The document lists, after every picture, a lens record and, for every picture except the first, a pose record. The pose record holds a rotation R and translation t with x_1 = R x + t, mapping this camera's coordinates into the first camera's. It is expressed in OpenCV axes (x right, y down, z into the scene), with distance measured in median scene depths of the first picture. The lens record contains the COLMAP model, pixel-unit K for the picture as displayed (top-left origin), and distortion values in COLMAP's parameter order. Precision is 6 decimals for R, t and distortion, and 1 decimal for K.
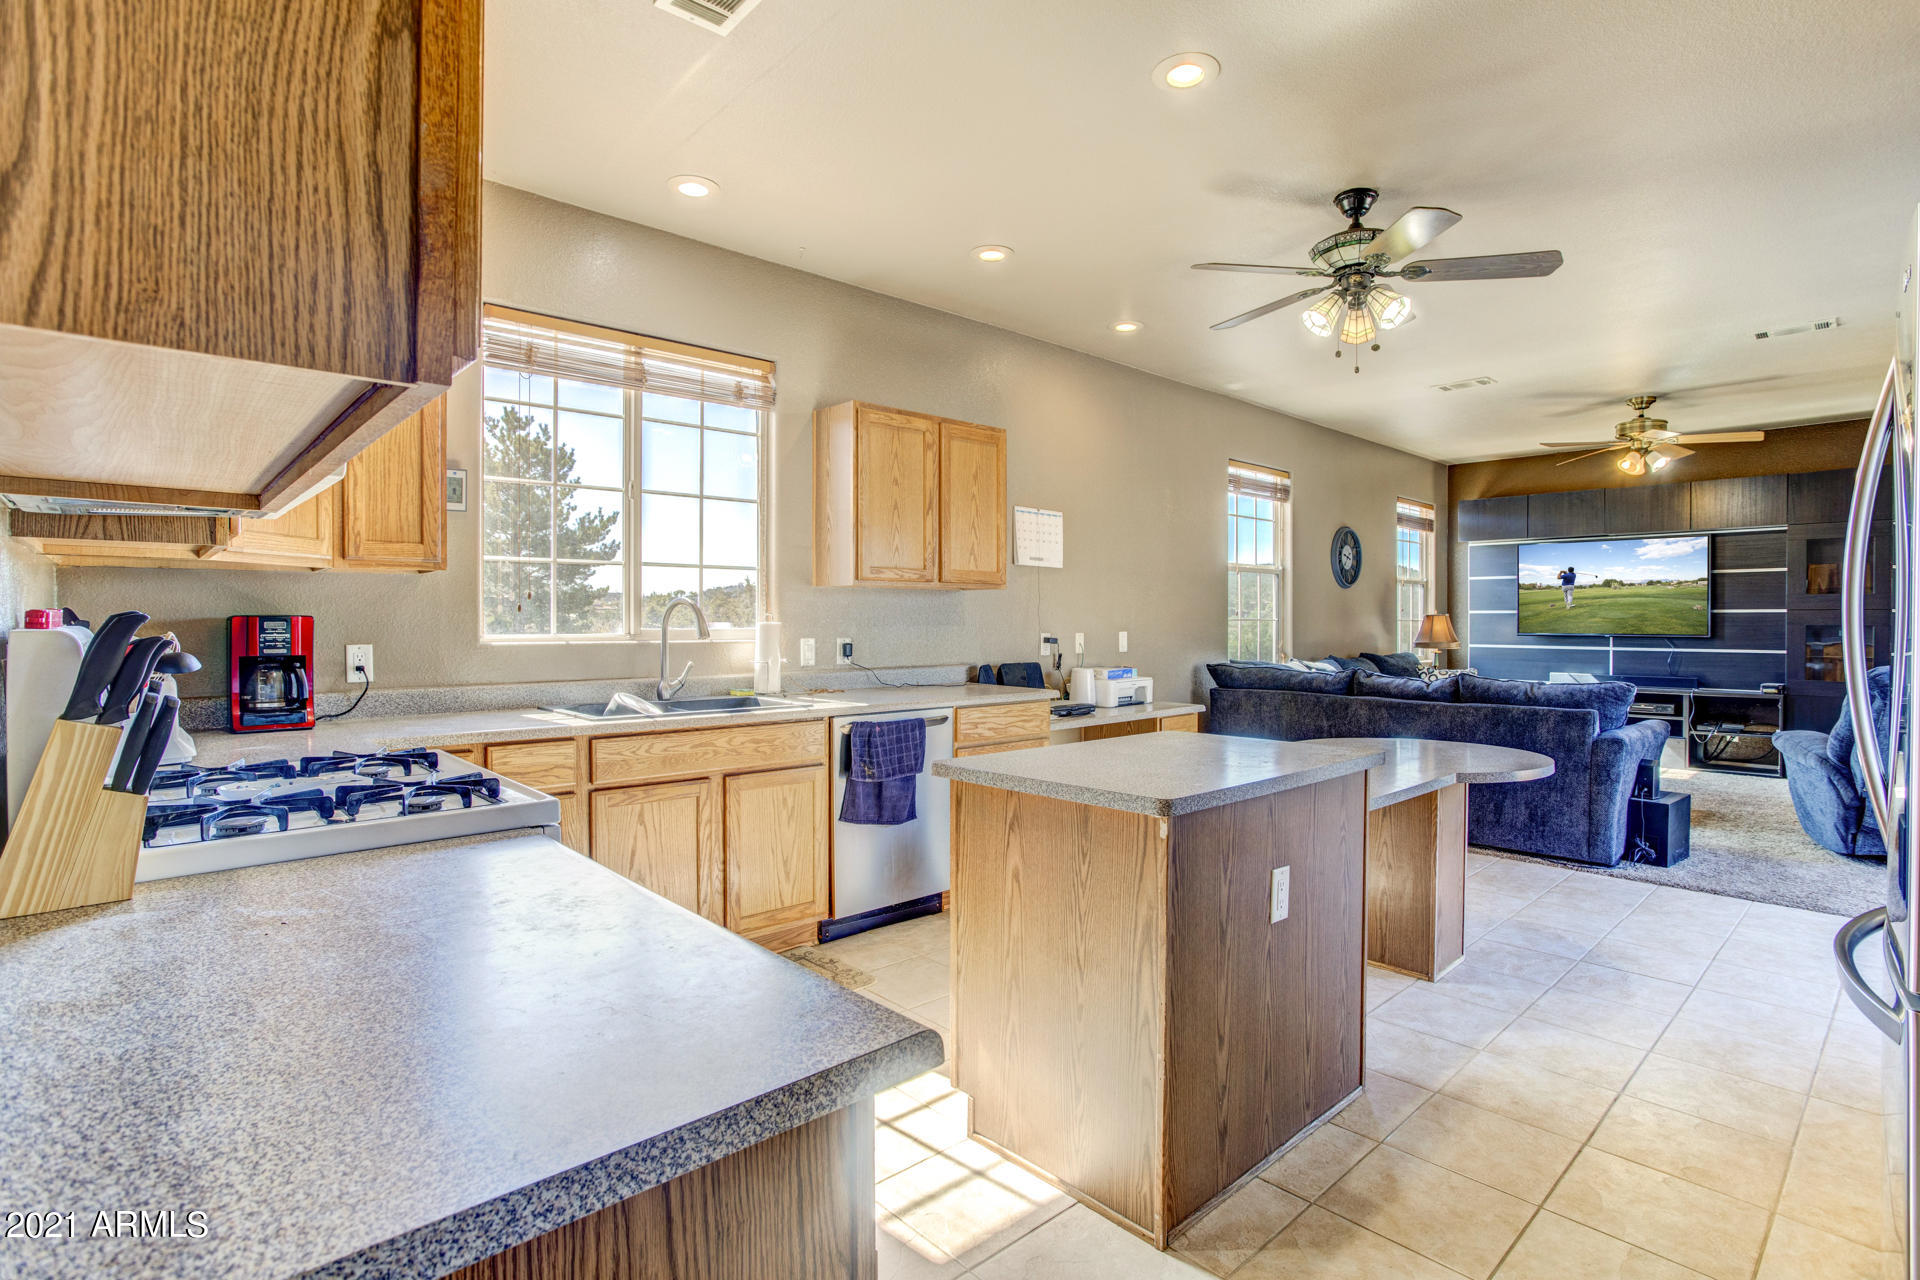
lens RADIAL K [[938.6, 0, 975.9], [0, 938.6, 632.5], [0, 0, 1]] dist [-0.070726, 0.034035]
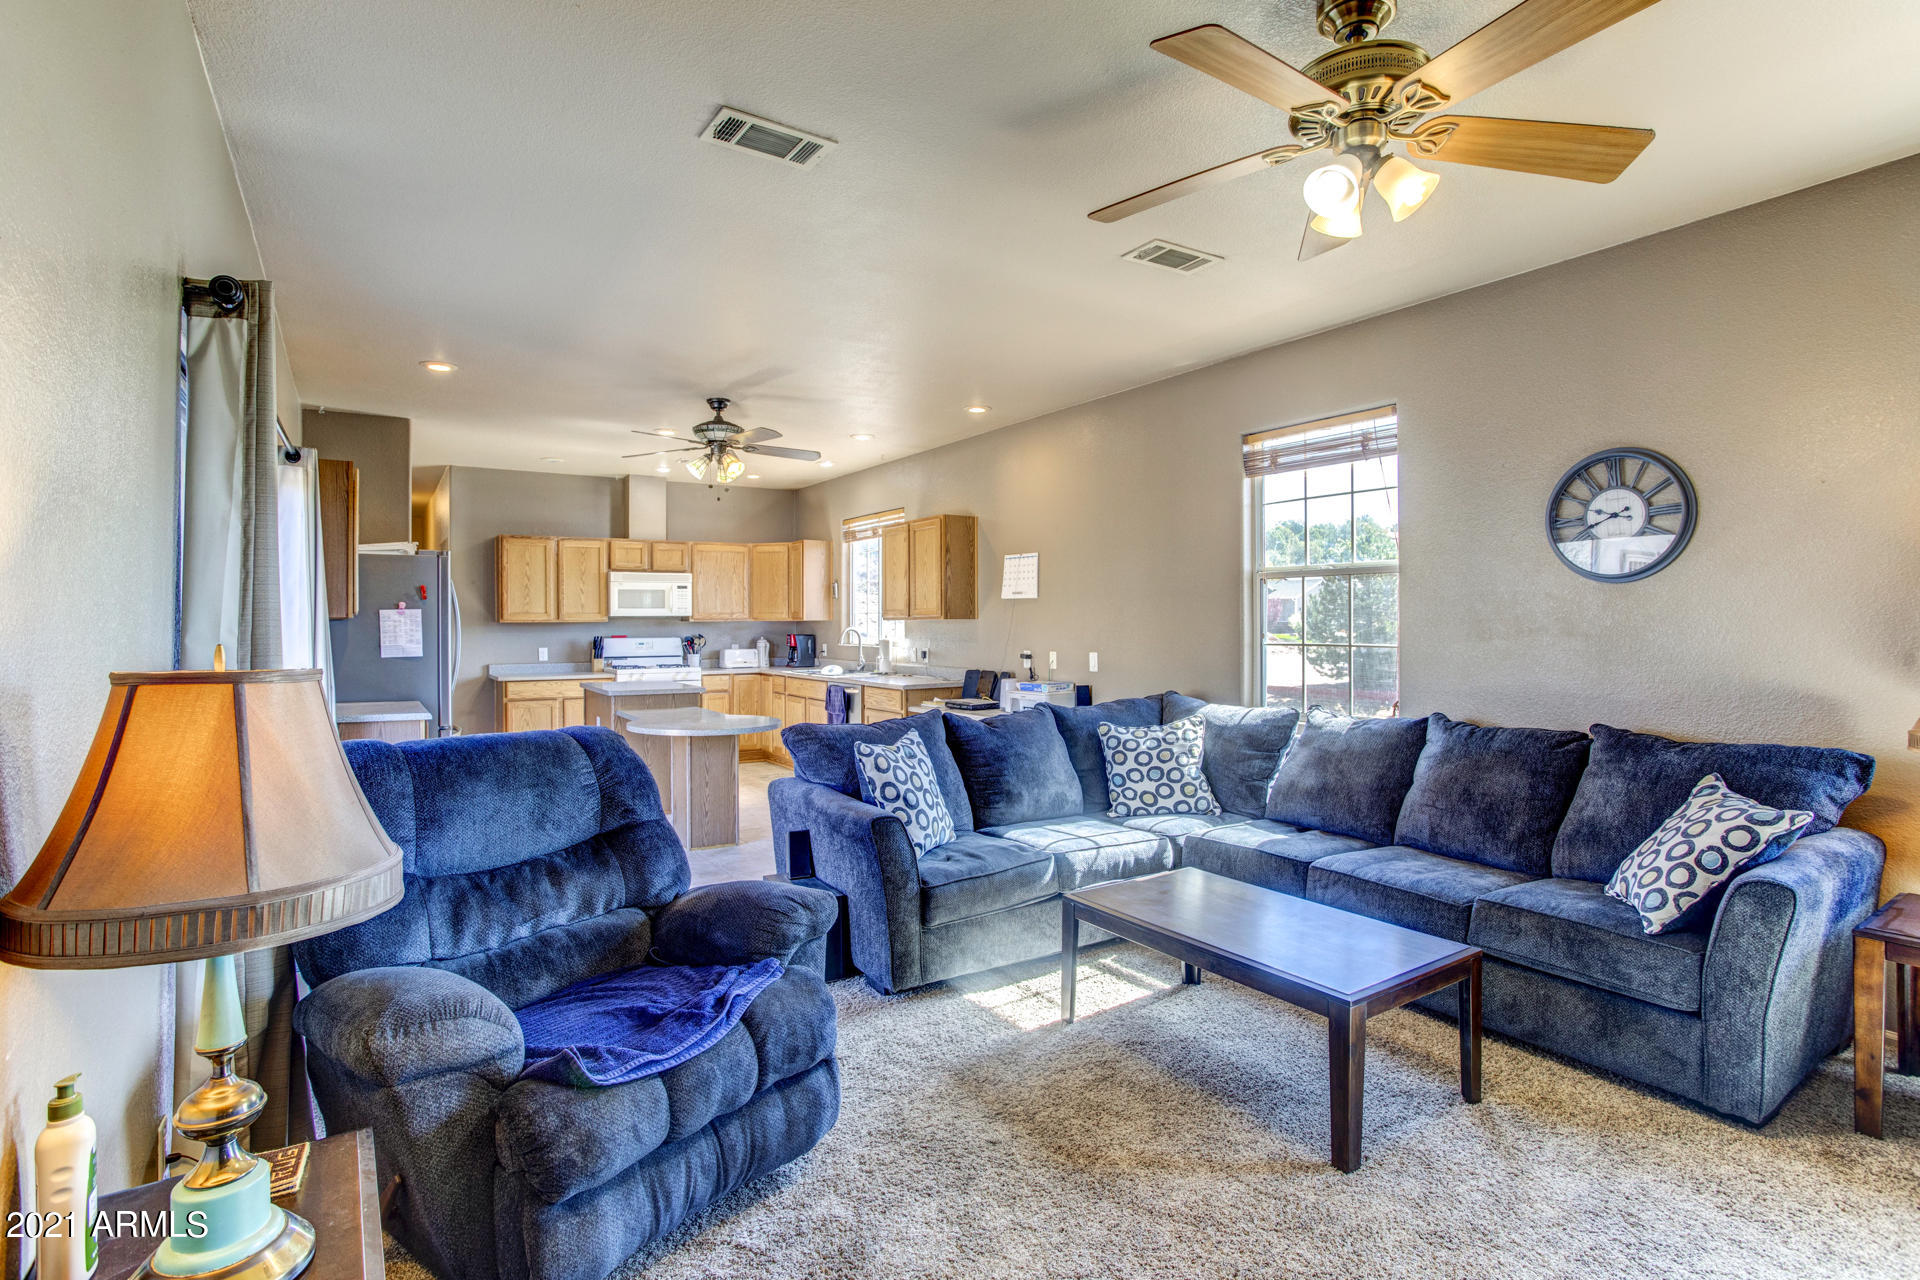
lens RADIAL K [[938.6, 0, 975.9], [0, 938.6, 632.5], [0, 0, 1]] dist [-0.070726, 0.034035]
pose [[-0.158811, 0.008189, -0.987275, 2.023117], [-0.010780, 0.999892, 0.010028, -0.053477], [0.987250, 0.012235, -0.158706, 1.712934]]
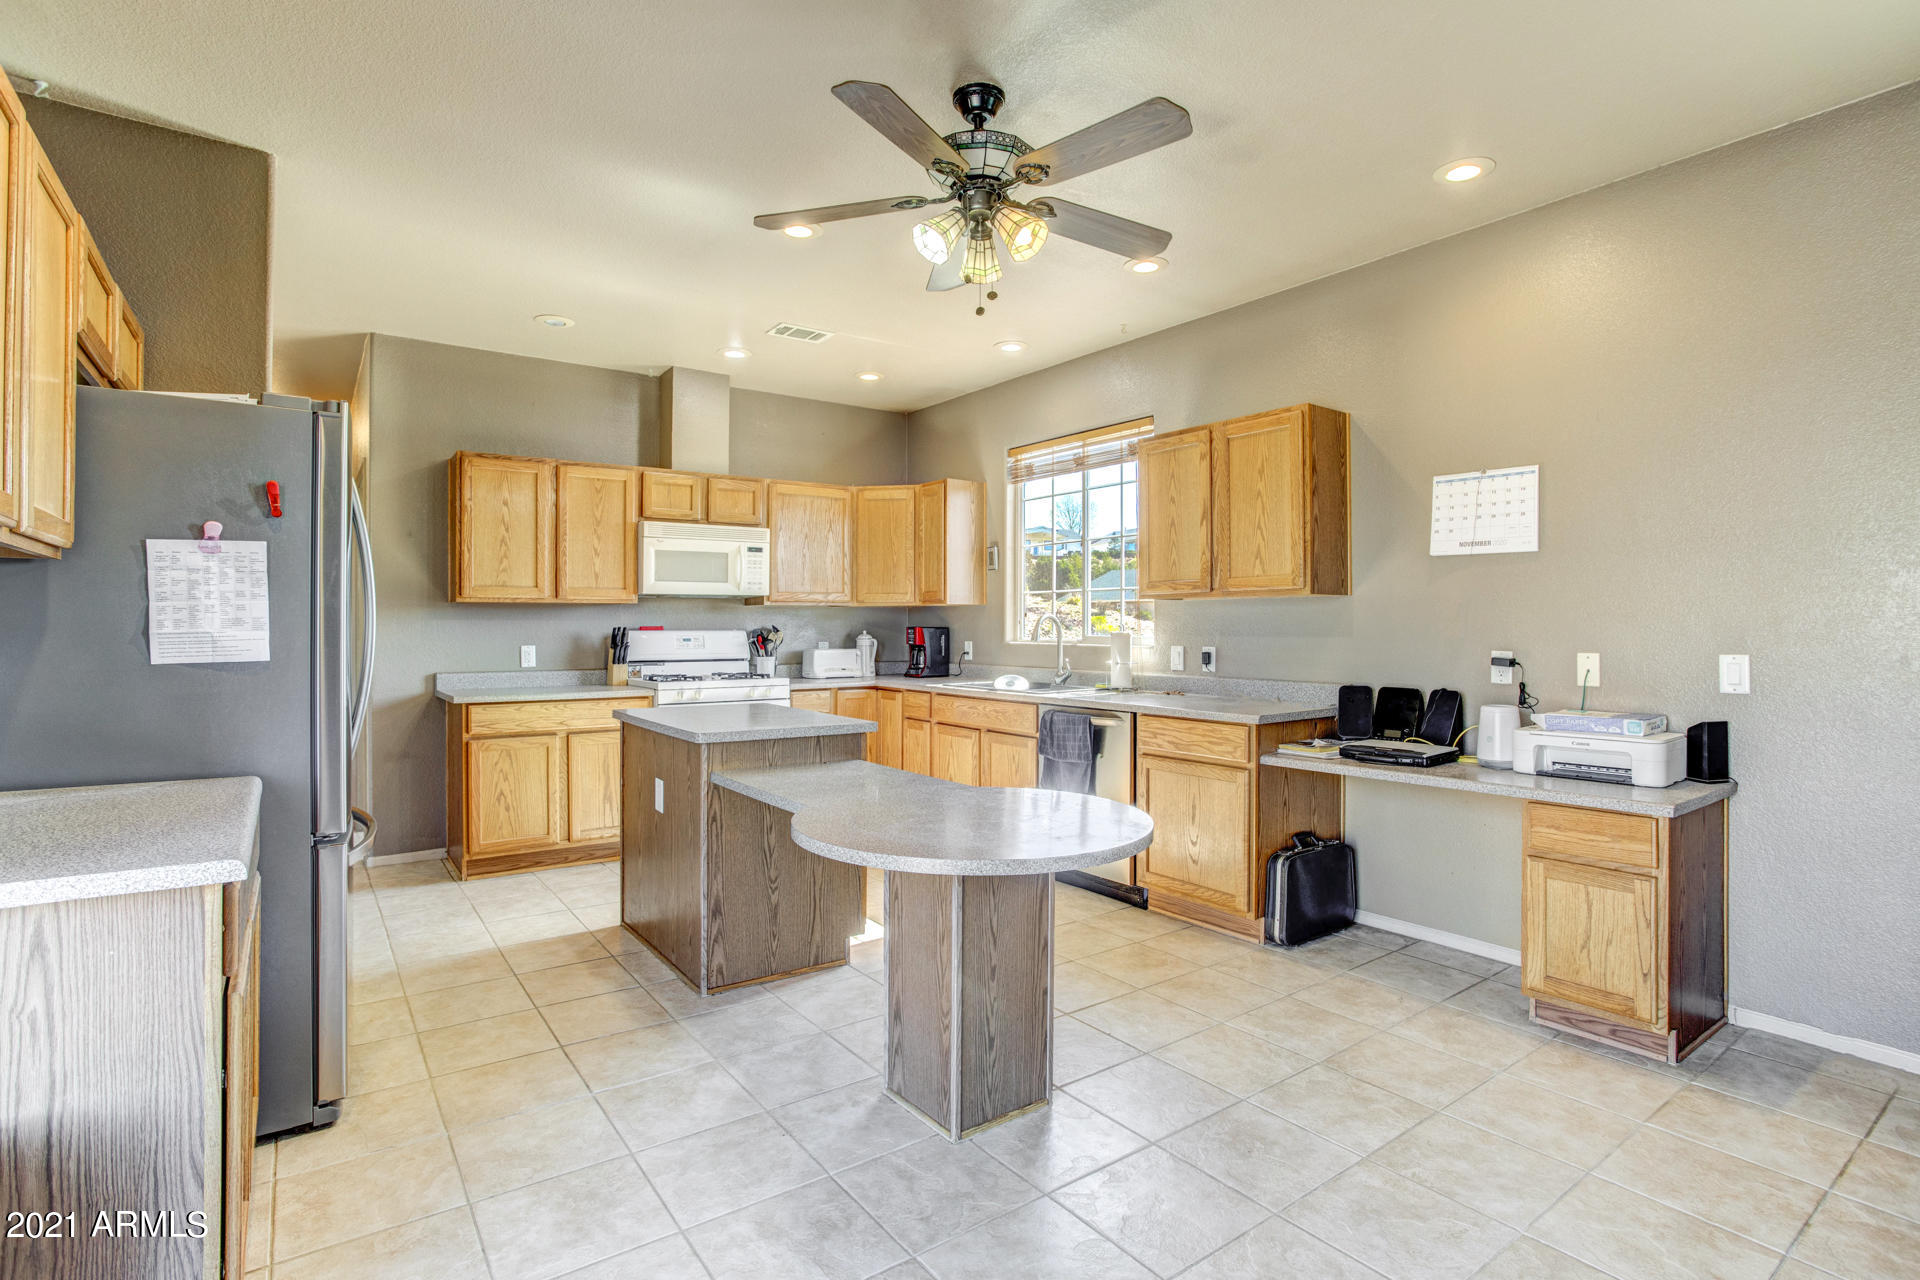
lens RADIAL K [[924.8, 0, 975.0], [0, 924.8, 626.3], [0, 0, 1]] dist [-0.063256, 0.031698]
pose [[-0.104913, -0.002436, -0.994478, 1.151872], [-0.014897, 0.999889, -0.000878, -0.015821], [0.994370, 0.014722, -0.104938, 1.048186]]
